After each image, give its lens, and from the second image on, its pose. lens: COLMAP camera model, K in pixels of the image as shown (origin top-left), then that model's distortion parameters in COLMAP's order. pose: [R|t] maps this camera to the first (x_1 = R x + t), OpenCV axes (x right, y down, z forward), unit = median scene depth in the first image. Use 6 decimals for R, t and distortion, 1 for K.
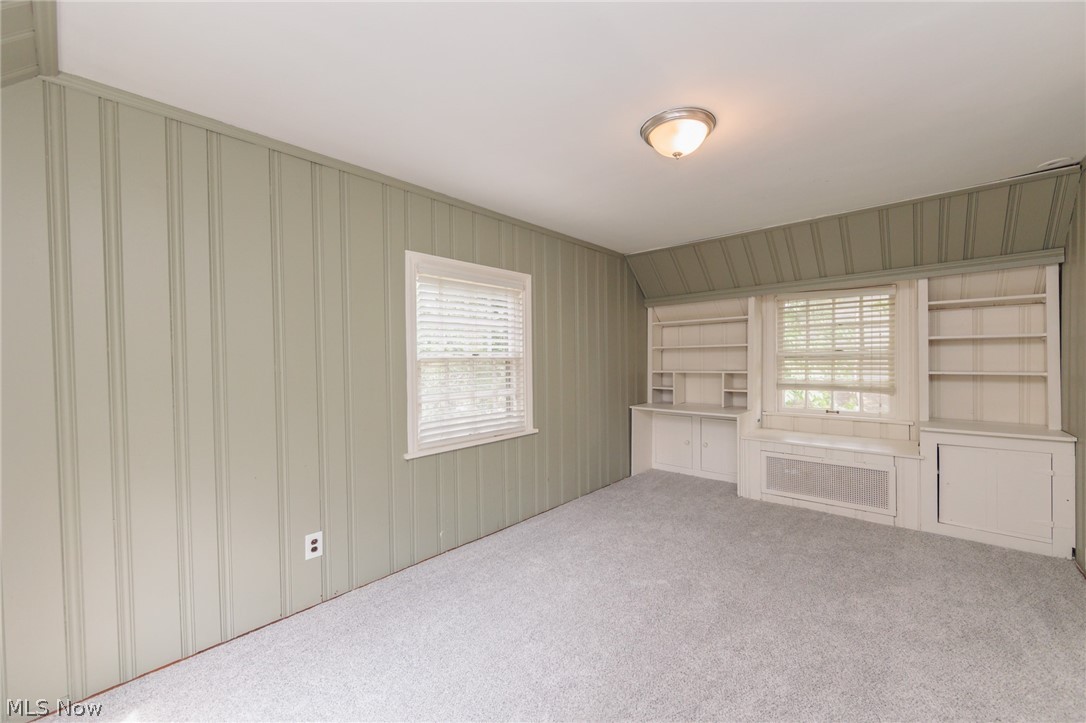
lens RADIAL K [[433.0, 0, 546.9], [0, 433.0, 360.8], [0, 0, 1]] dist [0.000003, -0.000011]
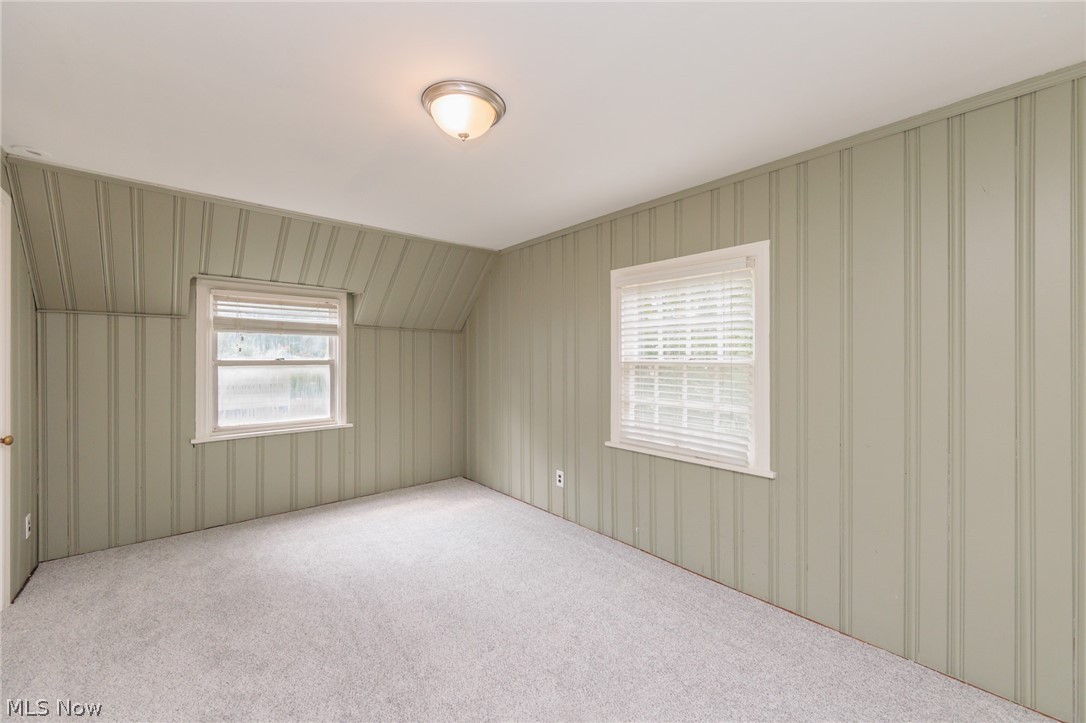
lens RADIAL K [[433.0, 0, 546.9], [0, 433.0, 360.8], [0, 0, 1]] dist [0.000003, -0.000011]
pose [[-0.121669, 0.007080, -0.992546, 0.821488], [-0.022089, 0.999708, 0.009839, -0.012928], [0.992325, 0.023122, -0.121477, 0.907011]]
